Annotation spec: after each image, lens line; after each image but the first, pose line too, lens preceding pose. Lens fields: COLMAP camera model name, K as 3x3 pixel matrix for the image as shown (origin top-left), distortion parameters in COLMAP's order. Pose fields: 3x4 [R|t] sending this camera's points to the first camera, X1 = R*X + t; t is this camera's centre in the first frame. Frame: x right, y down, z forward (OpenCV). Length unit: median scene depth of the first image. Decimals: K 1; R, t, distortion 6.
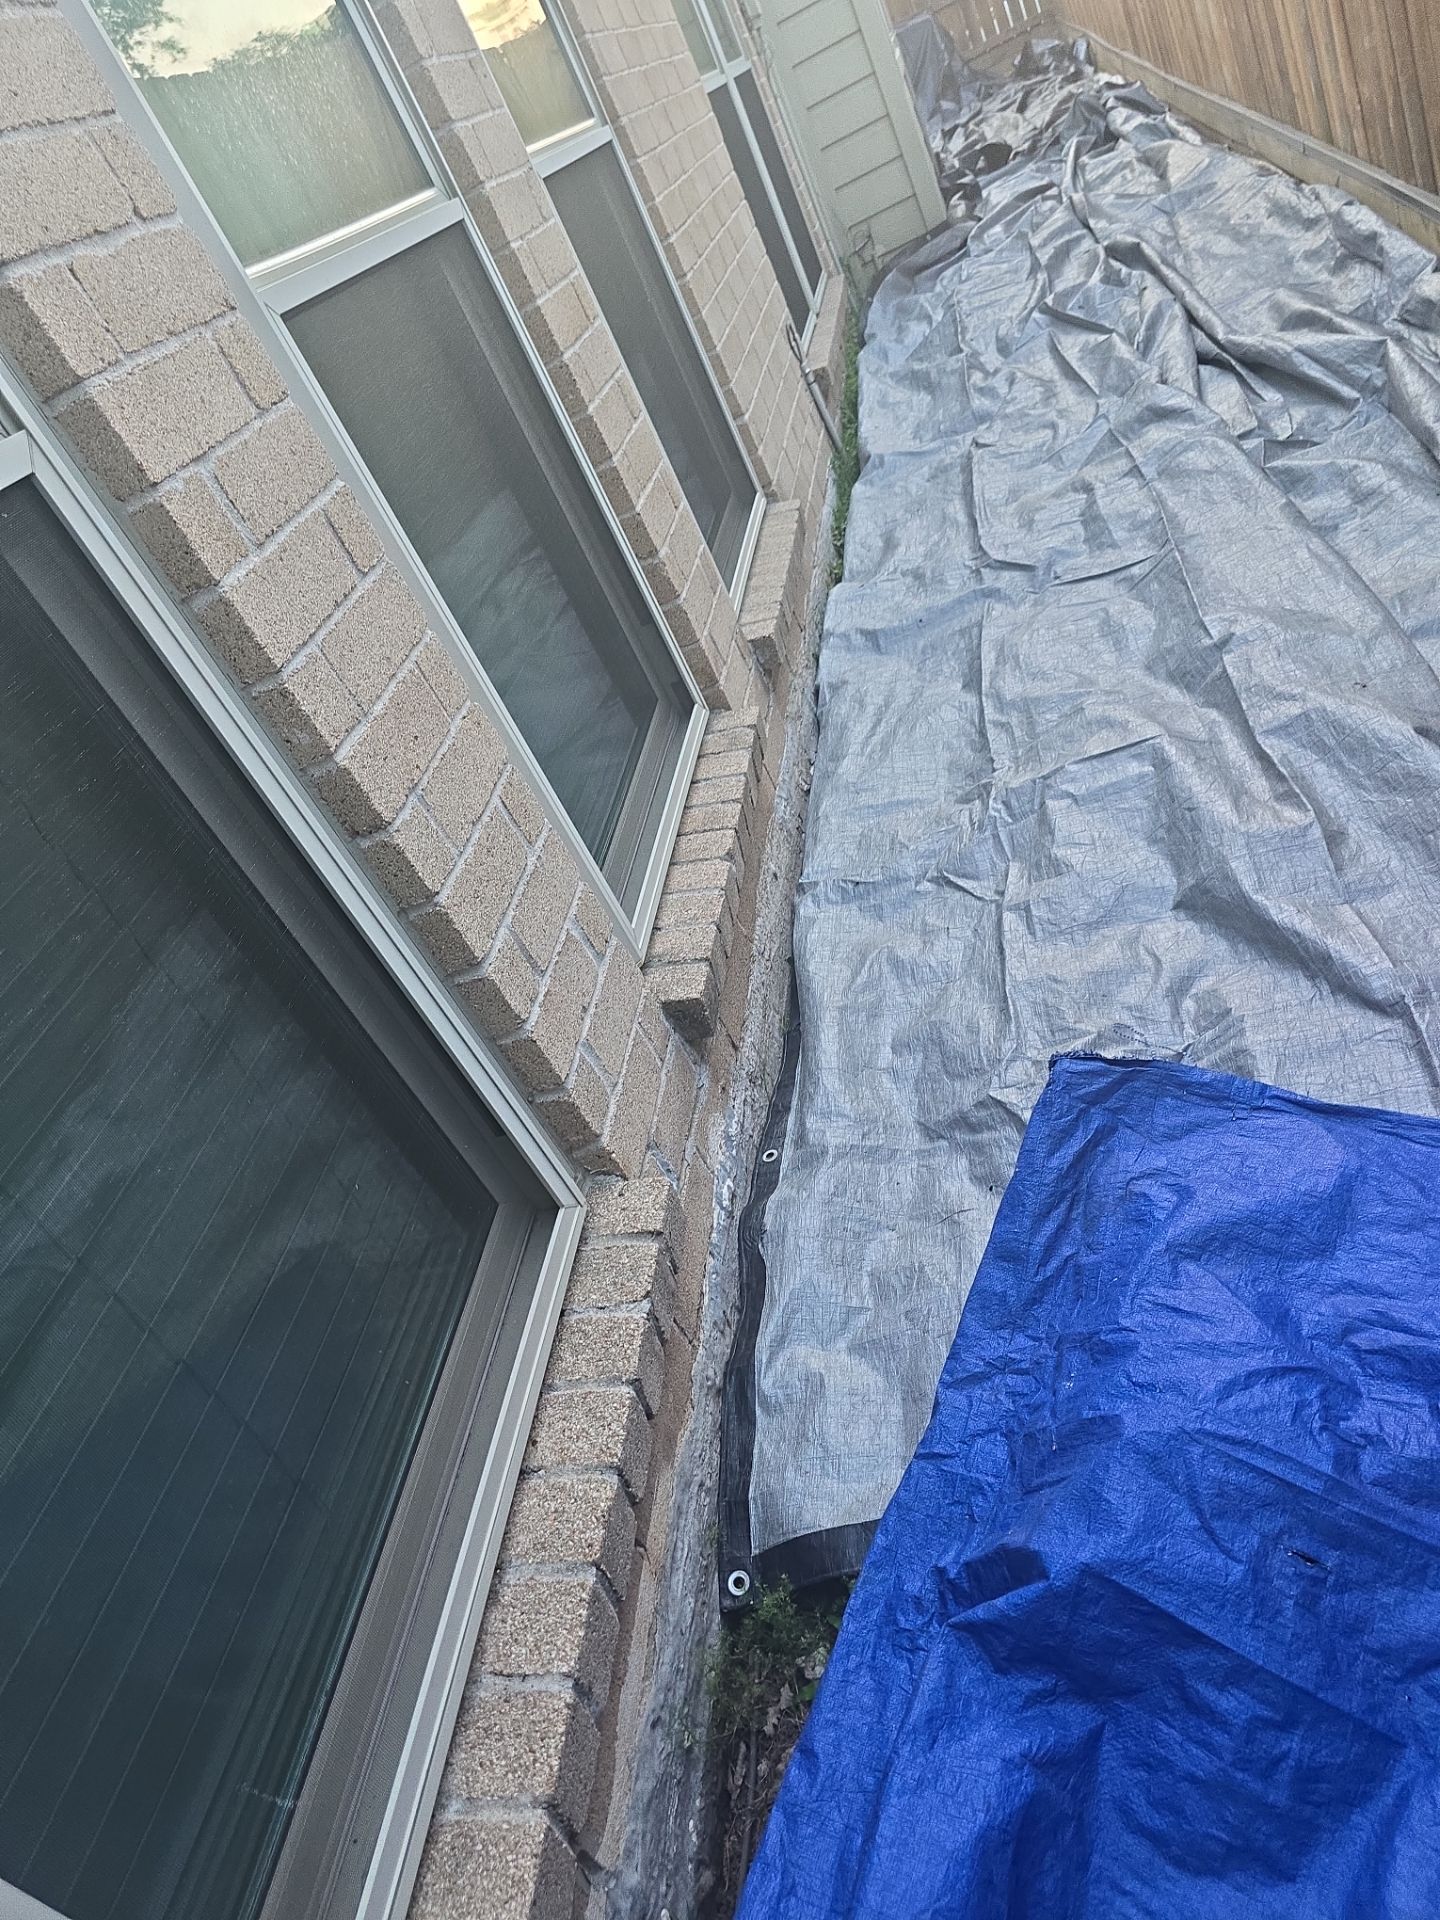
lens RADIAL K [[1292.0, 0, 725.3], [0, 1292.0, 961.2], [0, 0, 1]] dist [0.048859, -0.042164]
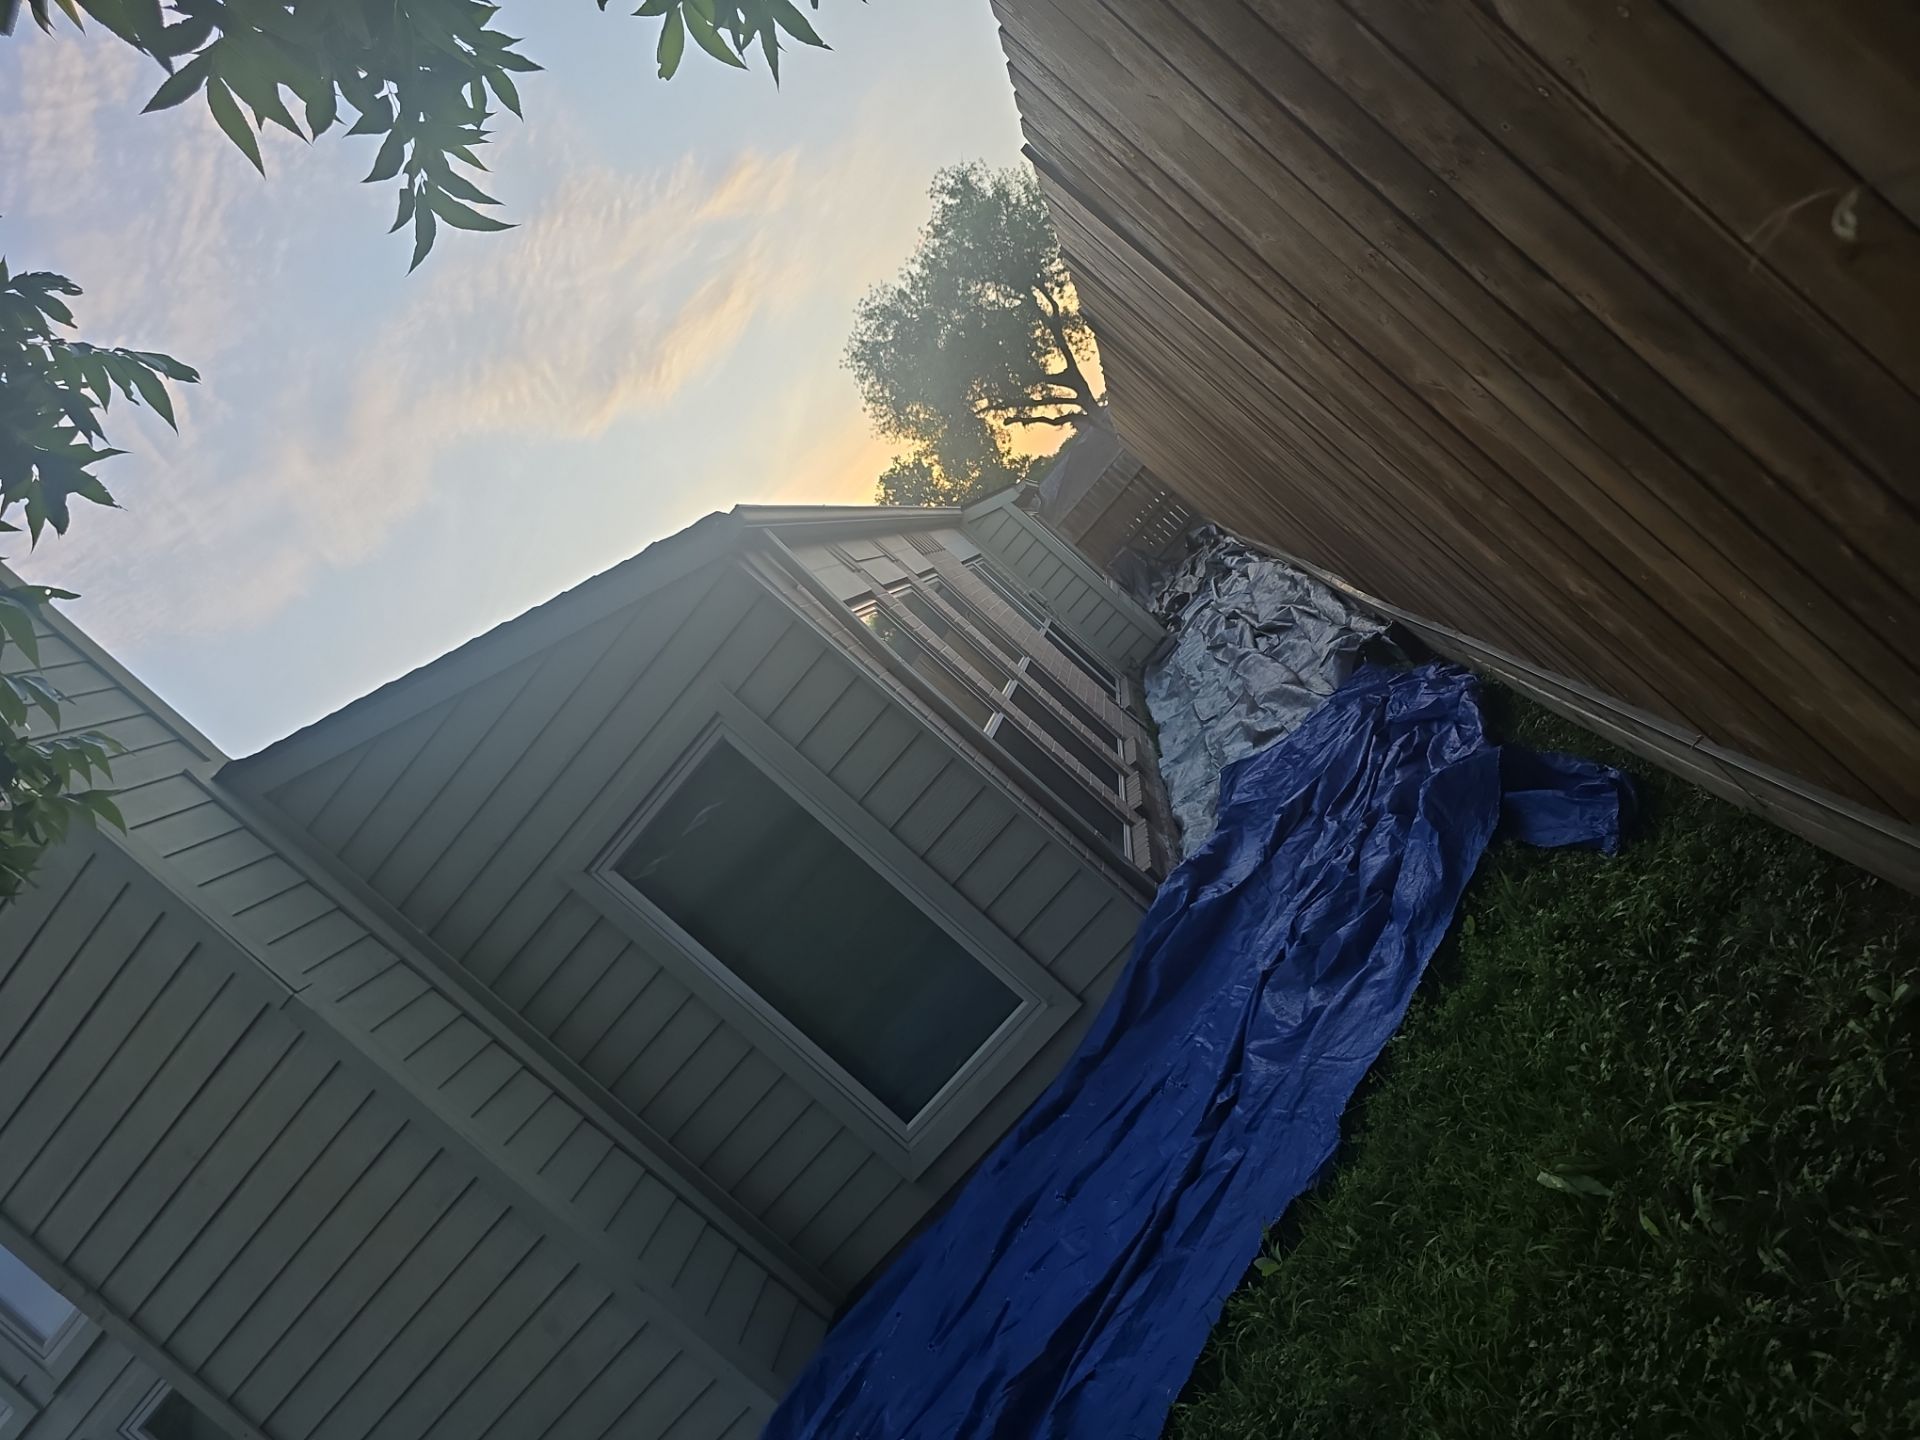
lens RADIAL K [[1292.0, 0, 969.5], [0, 1292.0, 700.3], [0, 0, 1]] dist [0.048859, -0.042164]
pose [[0.913480, -0.404172, -0.046905, -0.051161], [0.322355, 0.789222, -0.522700, 0.460029], [0.248279, 0.462356, 0.851225, -0.732656]]
